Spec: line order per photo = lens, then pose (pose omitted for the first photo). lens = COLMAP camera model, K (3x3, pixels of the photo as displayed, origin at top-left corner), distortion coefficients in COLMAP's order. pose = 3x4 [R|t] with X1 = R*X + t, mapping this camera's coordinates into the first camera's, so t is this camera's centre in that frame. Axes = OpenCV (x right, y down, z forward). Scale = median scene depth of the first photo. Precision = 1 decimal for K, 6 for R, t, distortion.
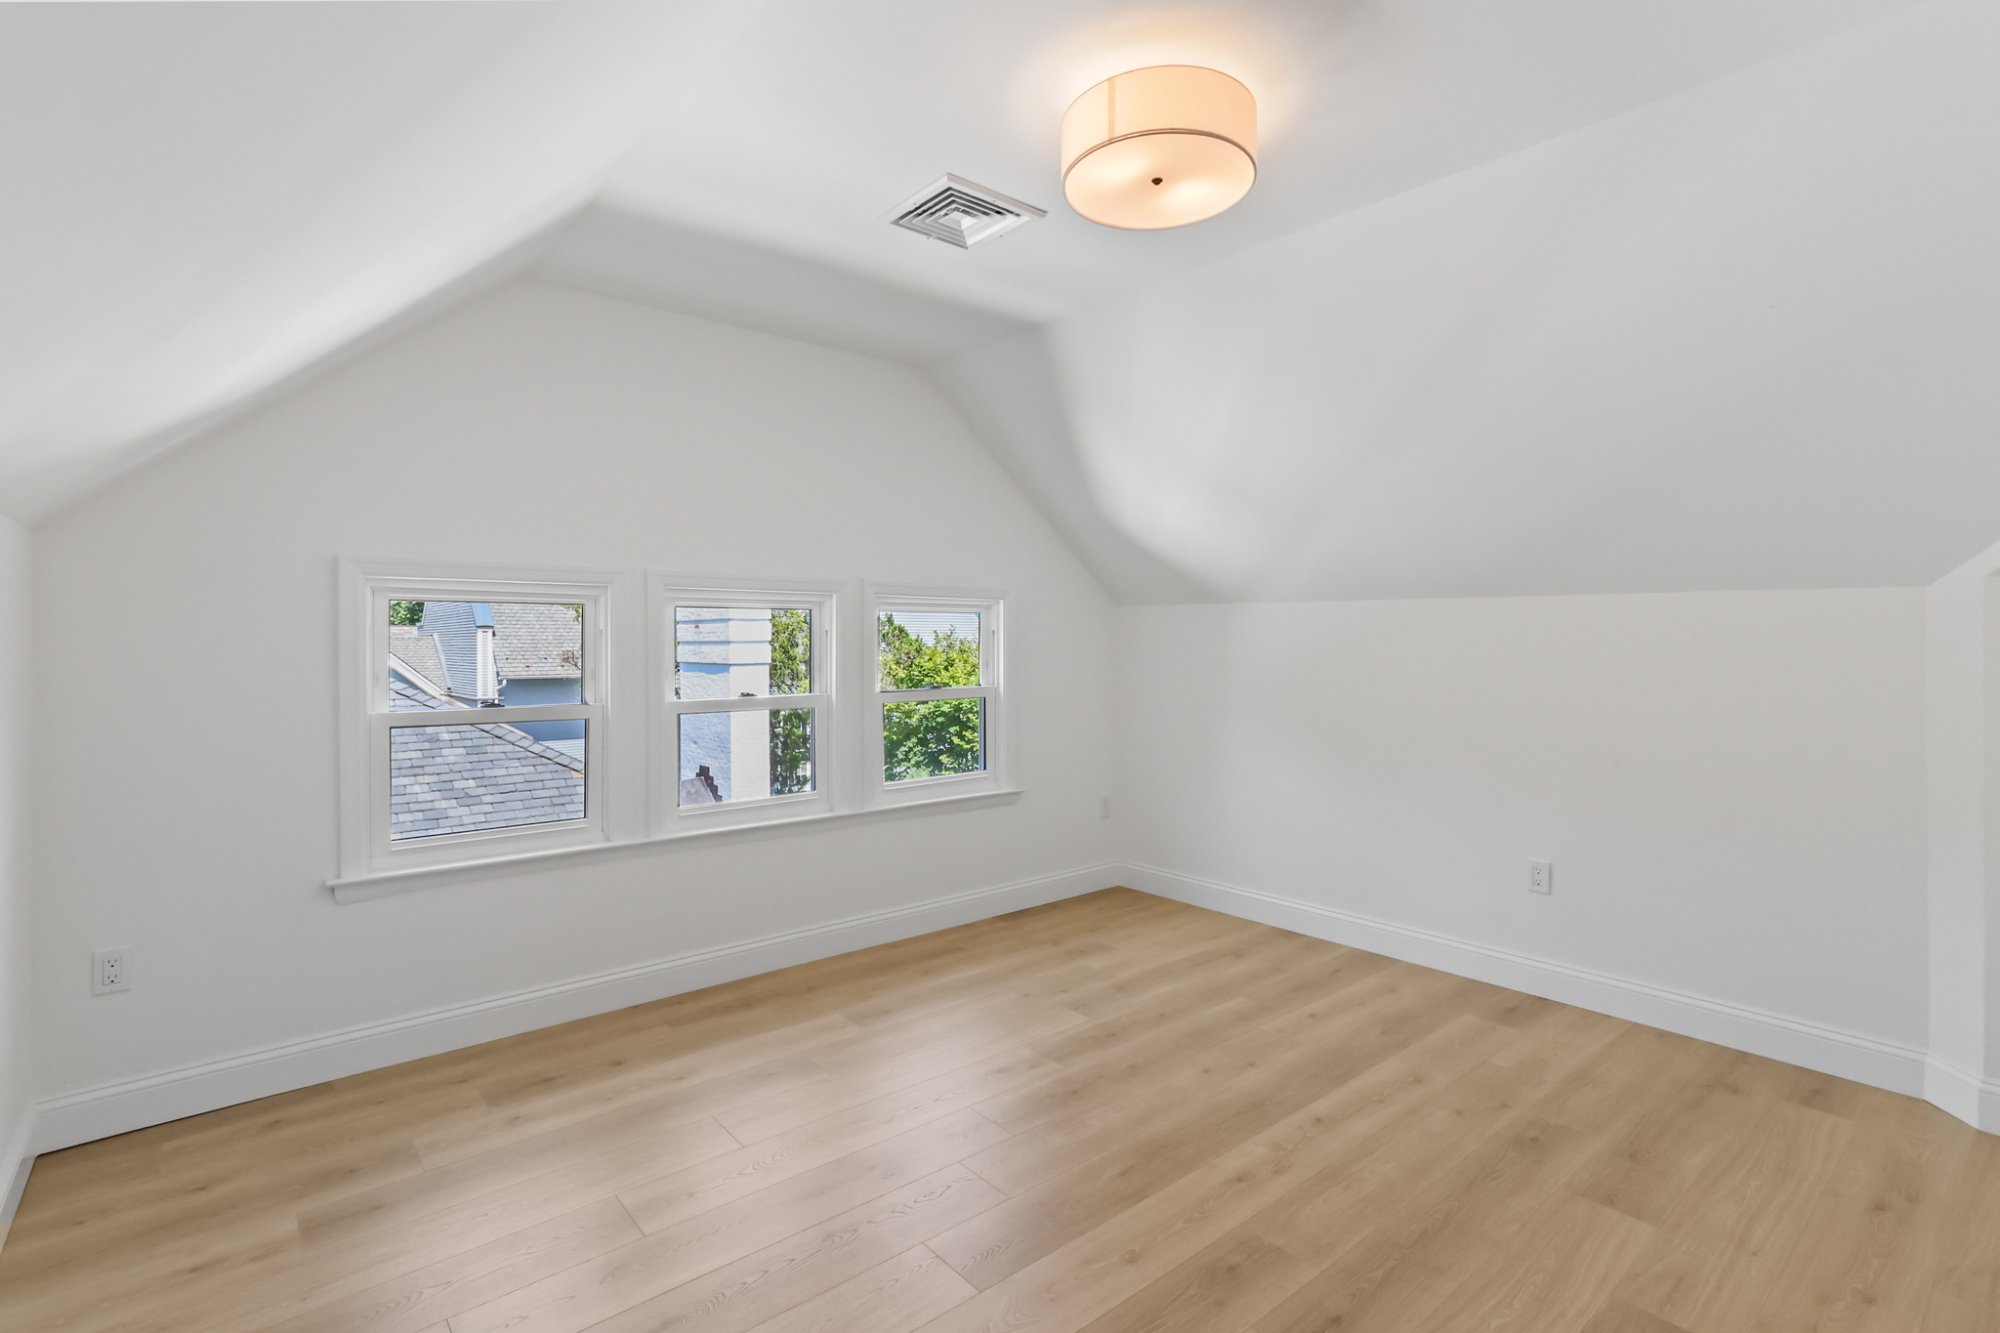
lens RADIAL K [[915.5, 0, 983.6], [0, 915.5, 638.5], [0, 0, 1]] dist [-0.000426, -0.000349]
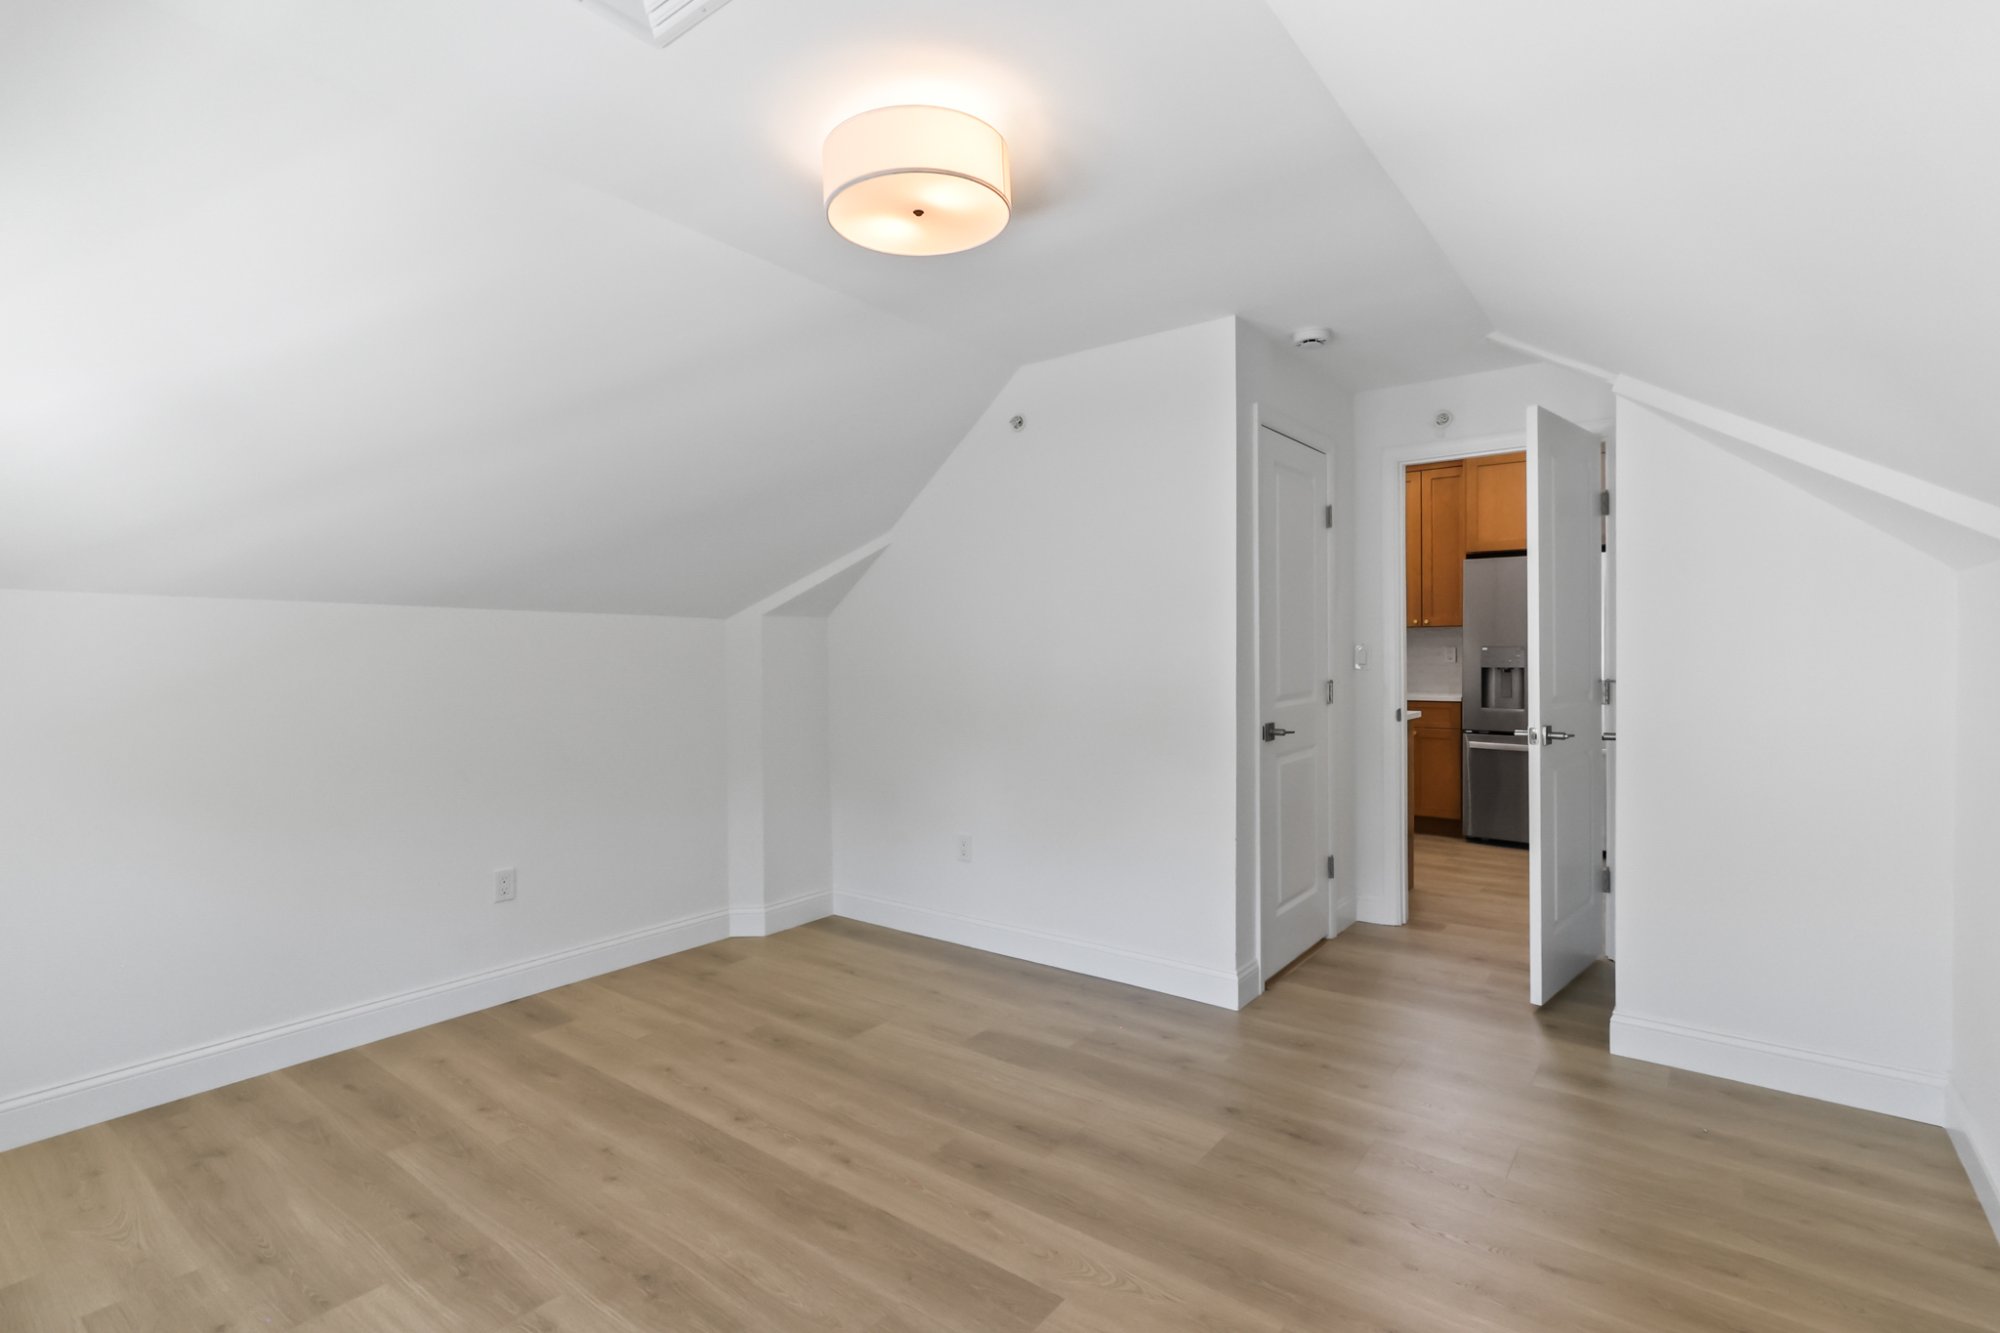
lens RADIAL K [[949.0, 0, 993.8], [0, 949.0, 644.2], [0, 0, 1]] dist [0.004191, 0.000784]
pose [[-0.215679, 0.011691, 0.976394, -0.593090], [0.003404, 0.999931, -0.011221, 0.009283], [-0.976458, 0.000904, -0.215704, 0.769107]]
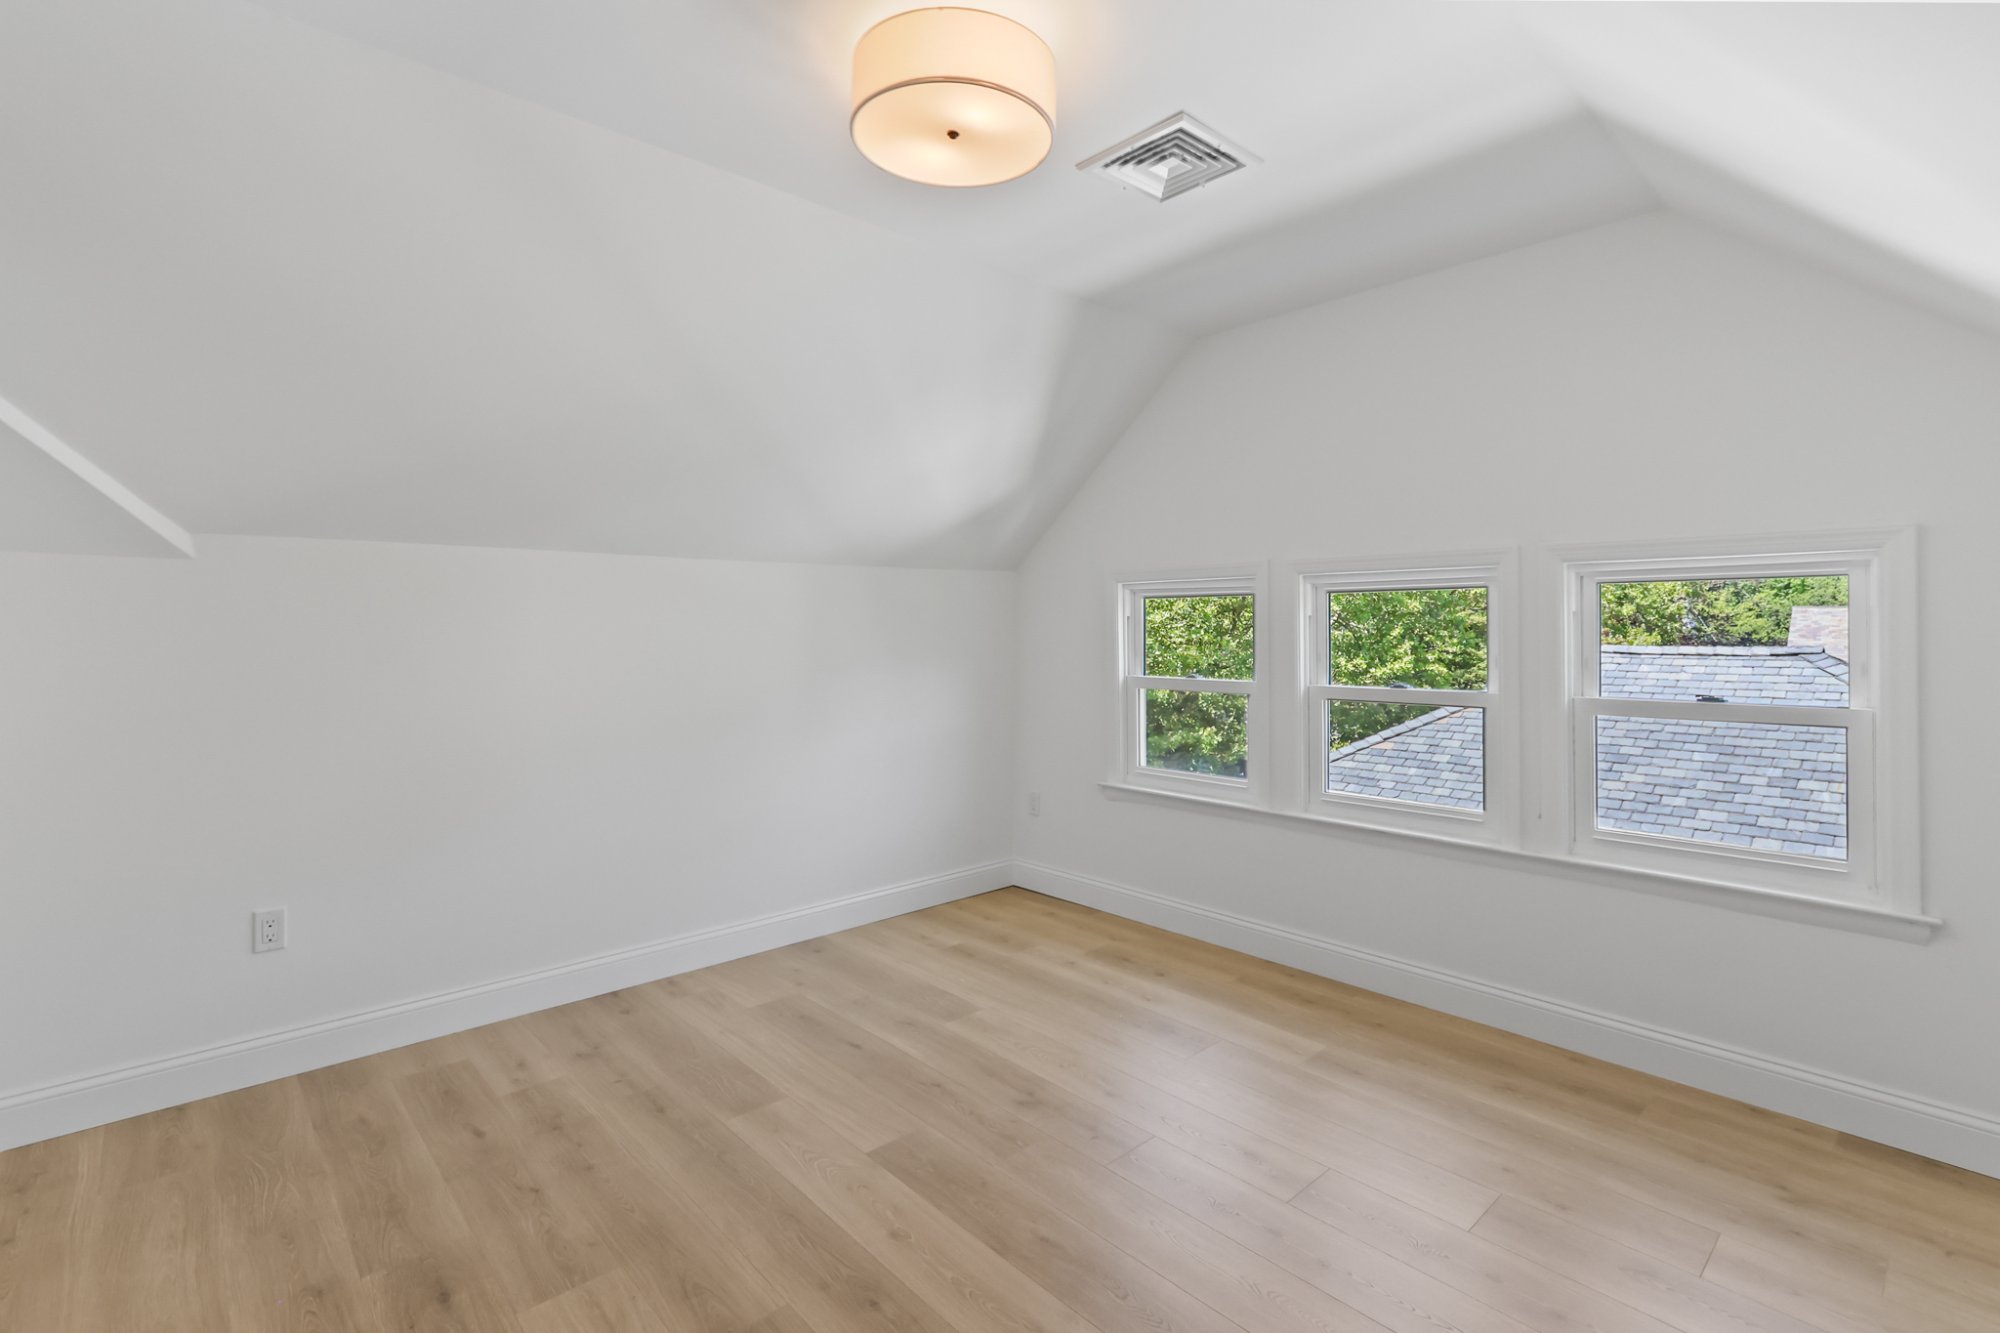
lens RADIAL K [[921.4, 0, 1005.1], [0, 921.4, 631.8], [0, 0, 1]] dist [-0.001052, -0.000232]
pose [[0.050512, 0.001801, -0.998722, 0.744094], [0.007874, 0.999967, 0.002202, 0.003367], [0.998692, -0.007975, 0.050496, 0.671590]]
